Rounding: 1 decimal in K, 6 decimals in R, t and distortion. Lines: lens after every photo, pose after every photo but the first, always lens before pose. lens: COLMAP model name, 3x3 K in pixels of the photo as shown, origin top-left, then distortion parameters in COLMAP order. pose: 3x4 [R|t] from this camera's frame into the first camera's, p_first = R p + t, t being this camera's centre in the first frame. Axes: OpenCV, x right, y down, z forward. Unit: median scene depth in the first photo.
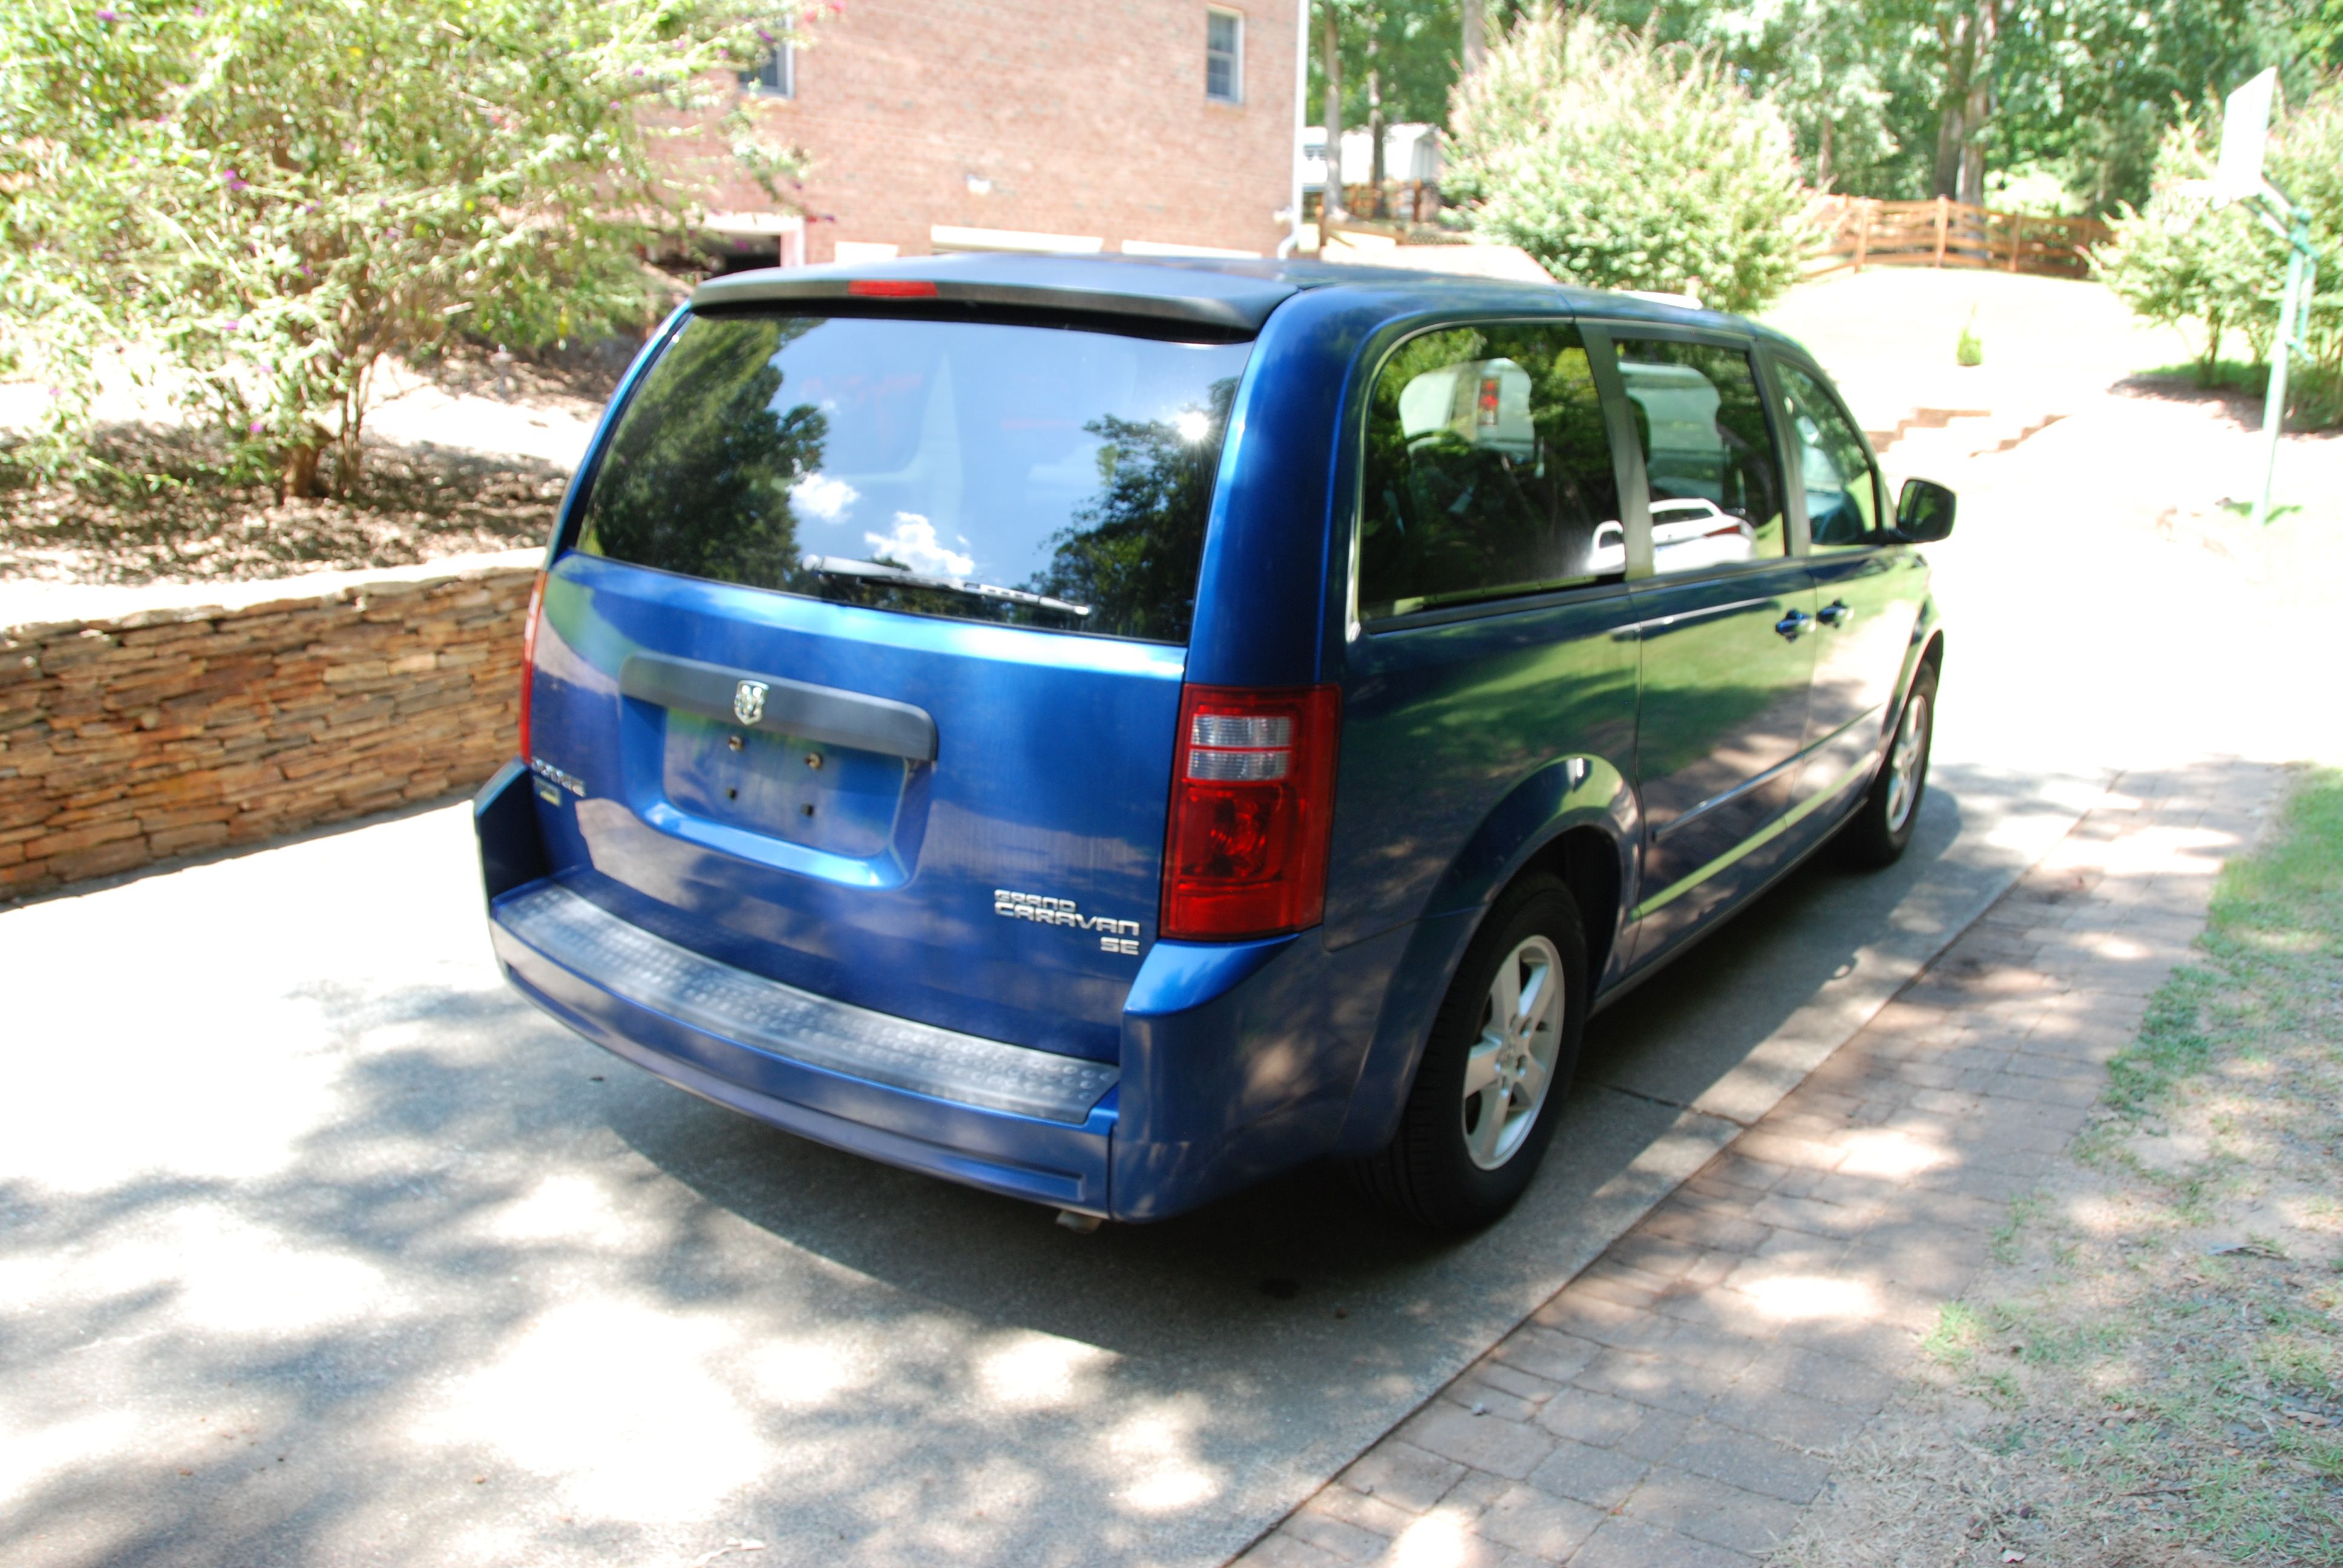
lens RADIAL K [[1842.4, 0, 1156.7], [0, 1842.4, 805.1], [0, 0, 1]] dist [-0.163971, 0.124838]
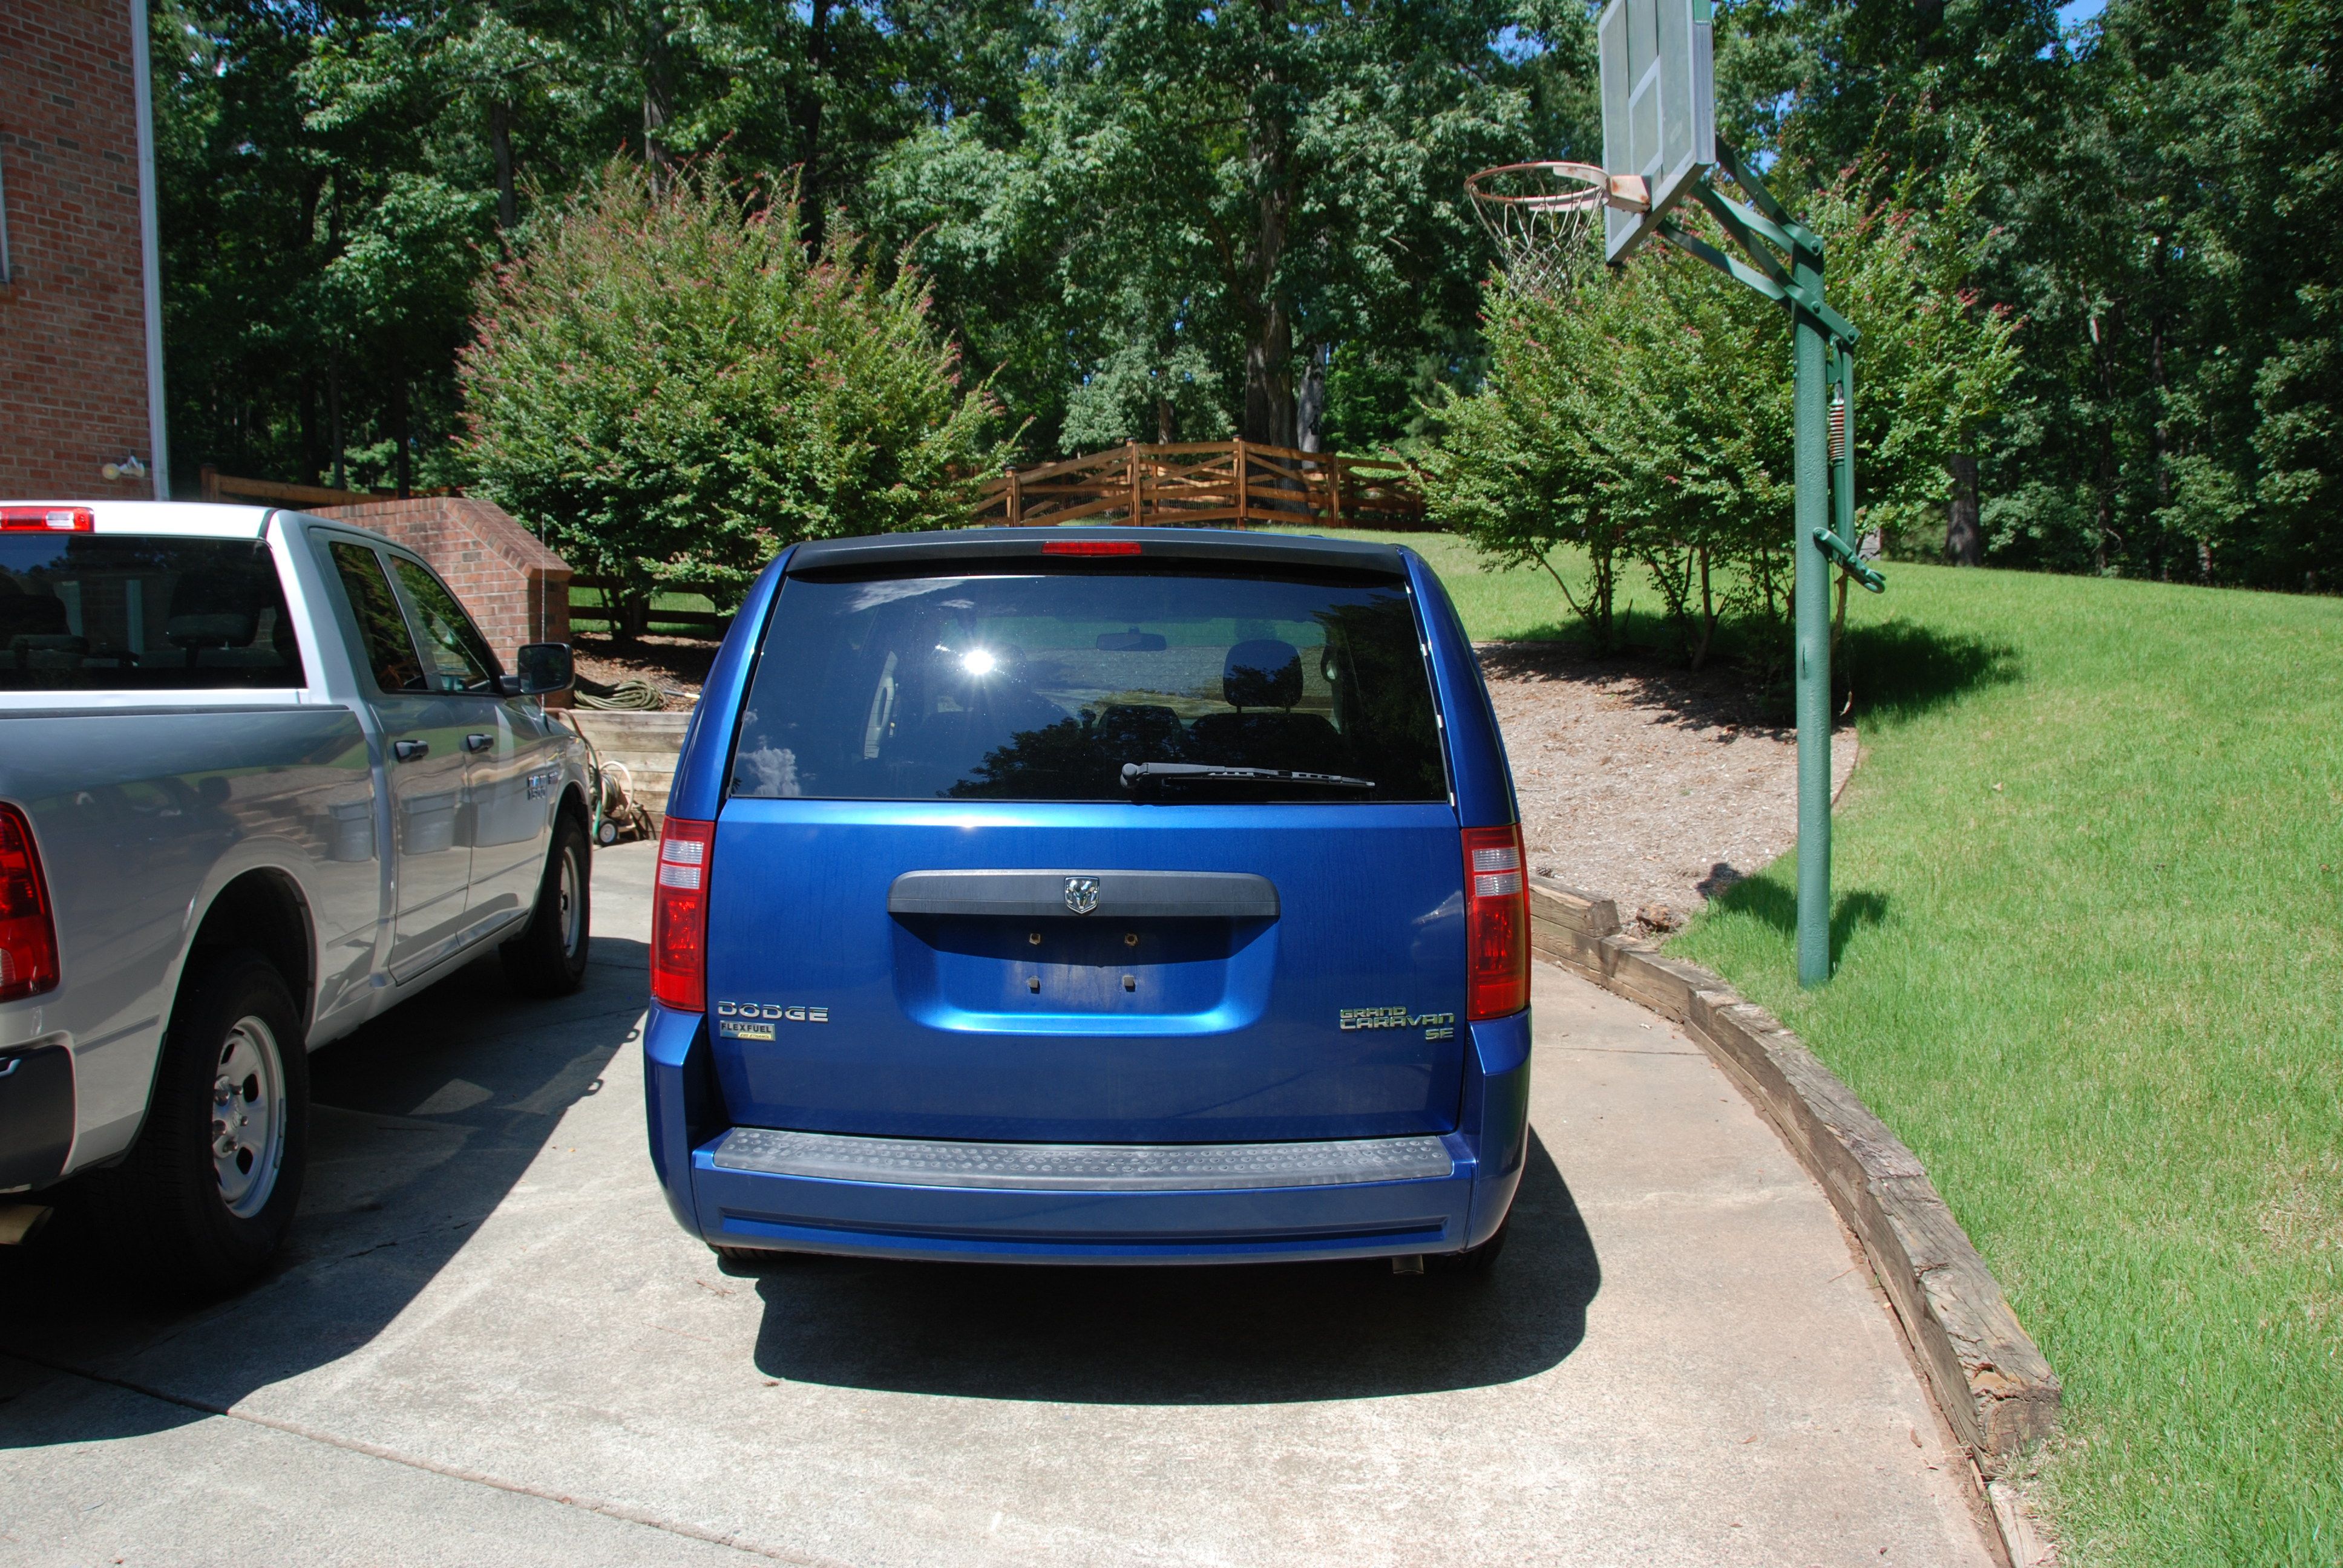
lens RADIAL K [[1856.0, 0, 1157.8], [0, 1856.0, 804.3], [0, 0, 1]] dist [-0.160066, 0.128856]
pose [[0.950544, -0.067075, 0.303261, 1.045030], [0.117461, 0.981518, -0.151079, -0.451763], [-0.287522, 0.179229, 0.940855, 1.880377]]
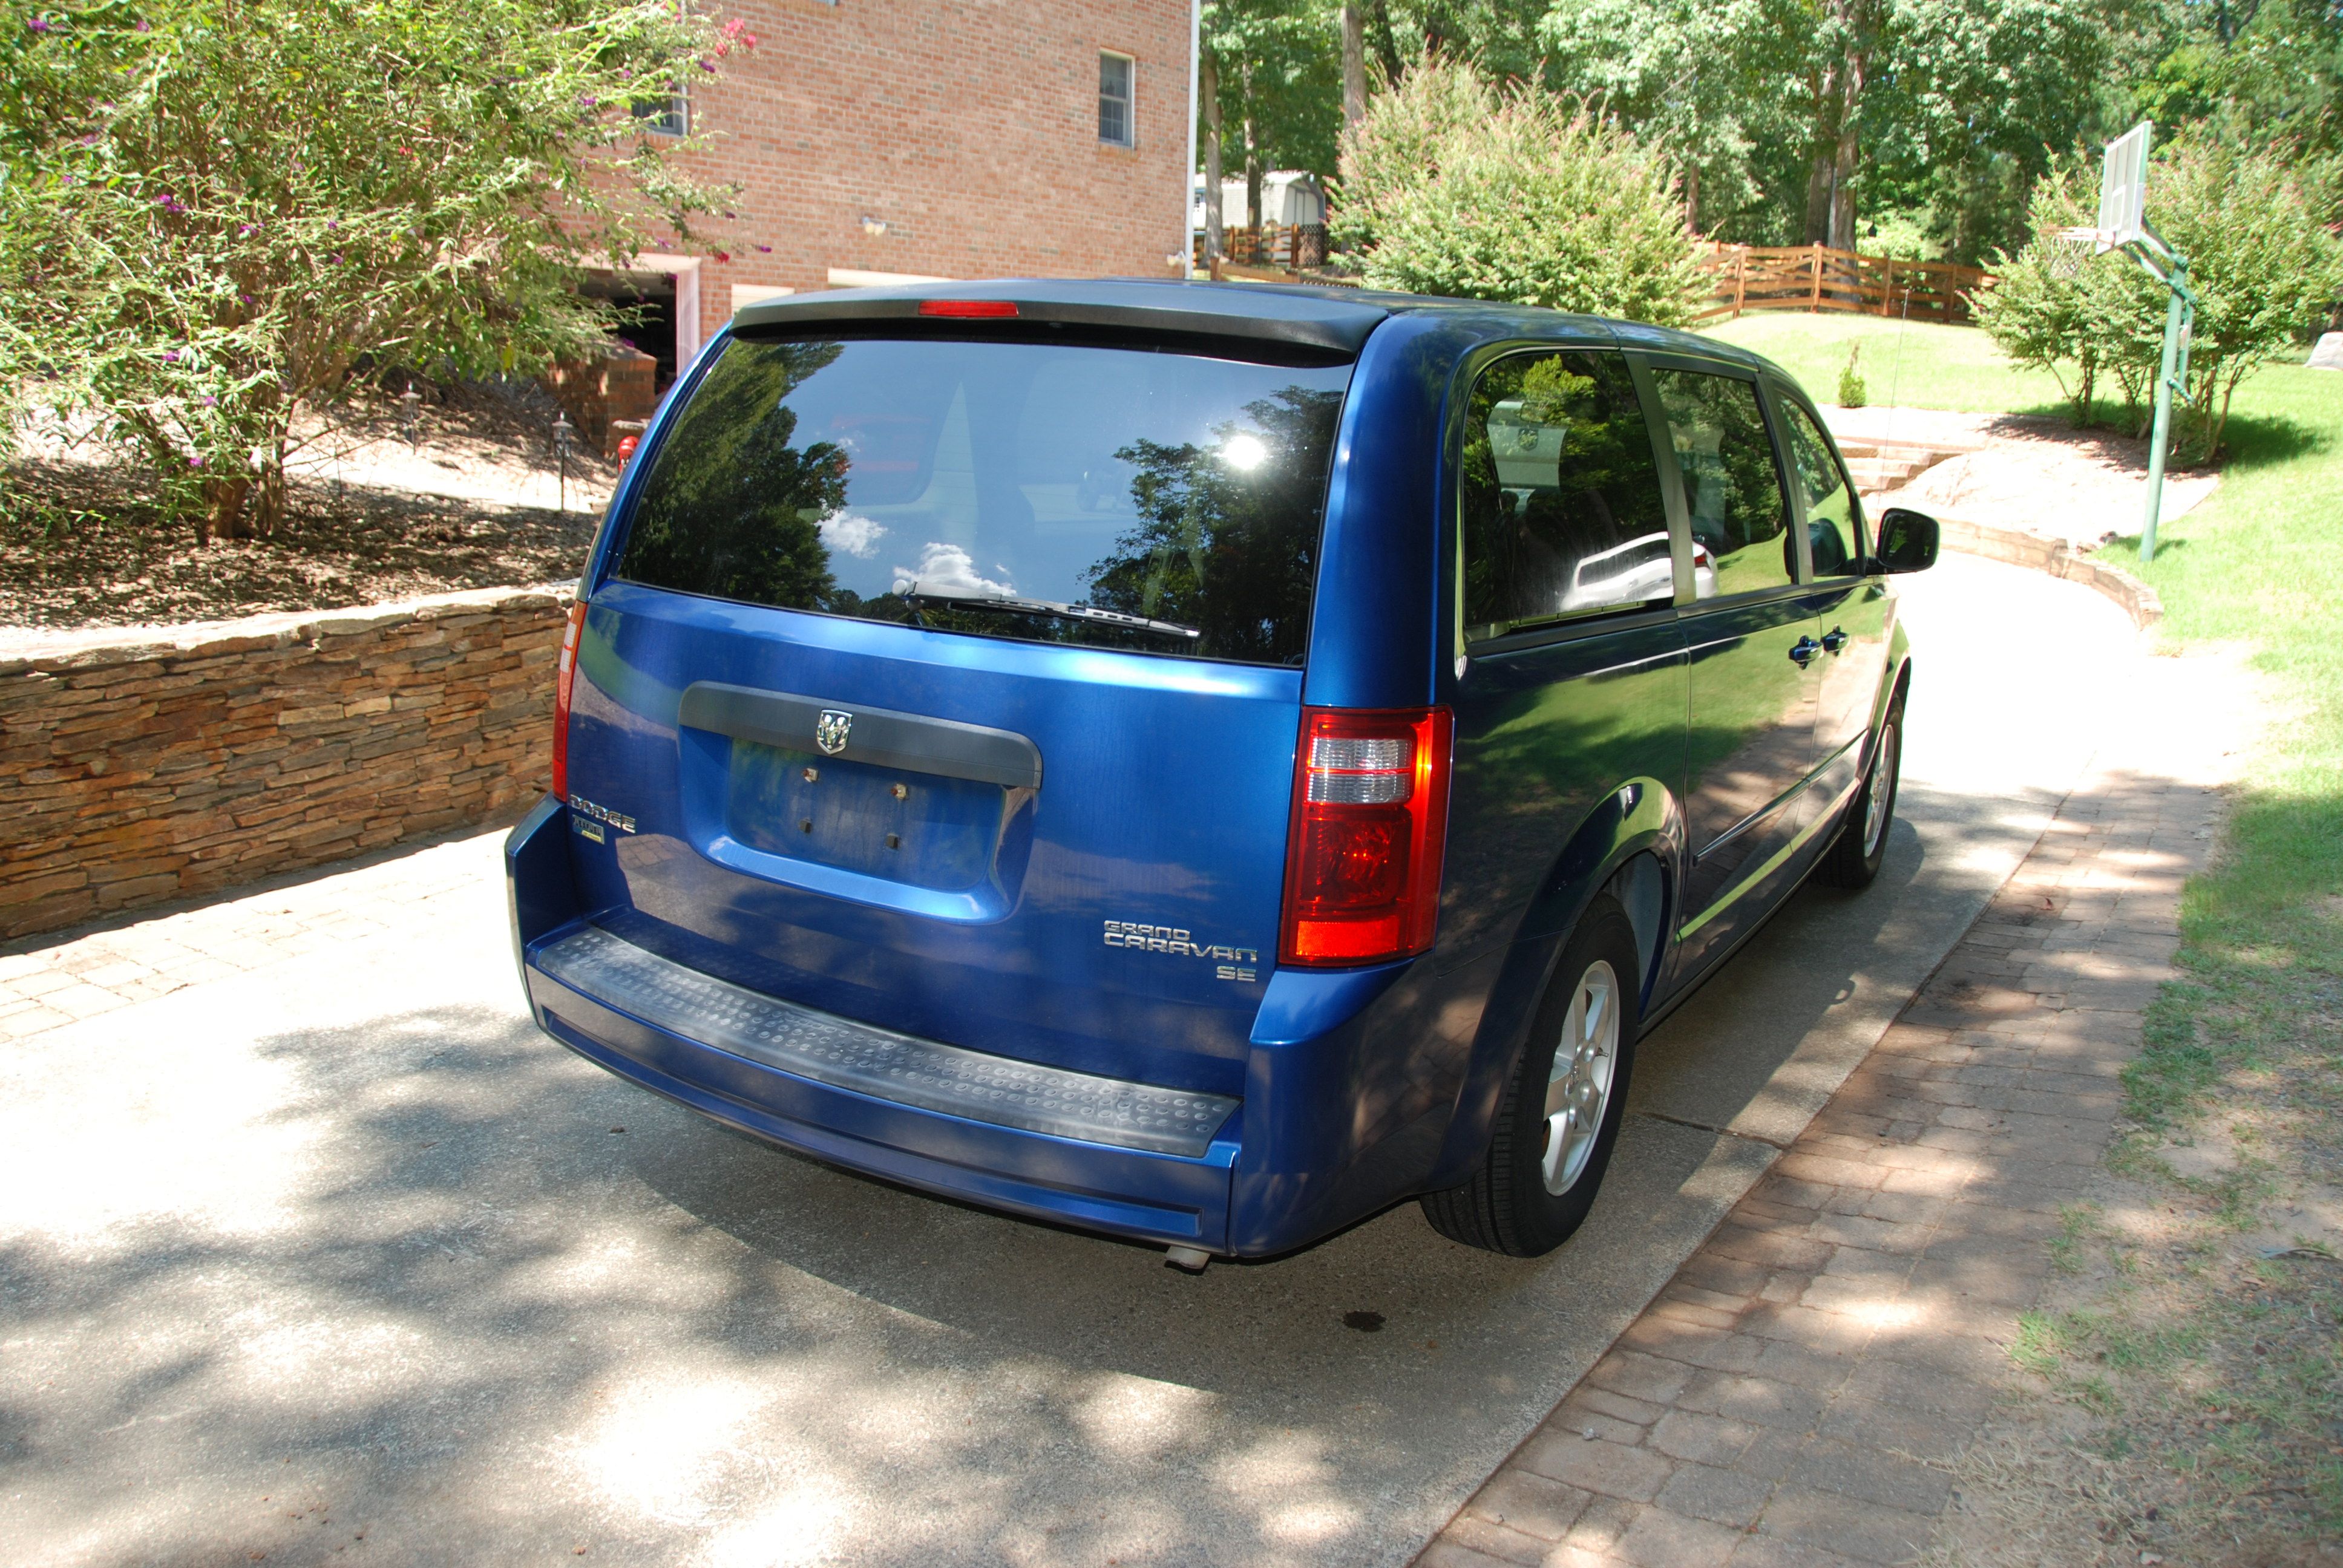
lens RADIAL K [[1856.0, 0, 1157.8], [0, 1856.0, 804.3], [0, 0, 1]] dist [-0.160066, 0.128856]
pose [[0.997546, -0.013029, 0.068790, -0.069572], [0.014831, 0.999559, -0.025746, 0.005814], [-0.068425, 0.026703, 0.997299, 0.006971]]
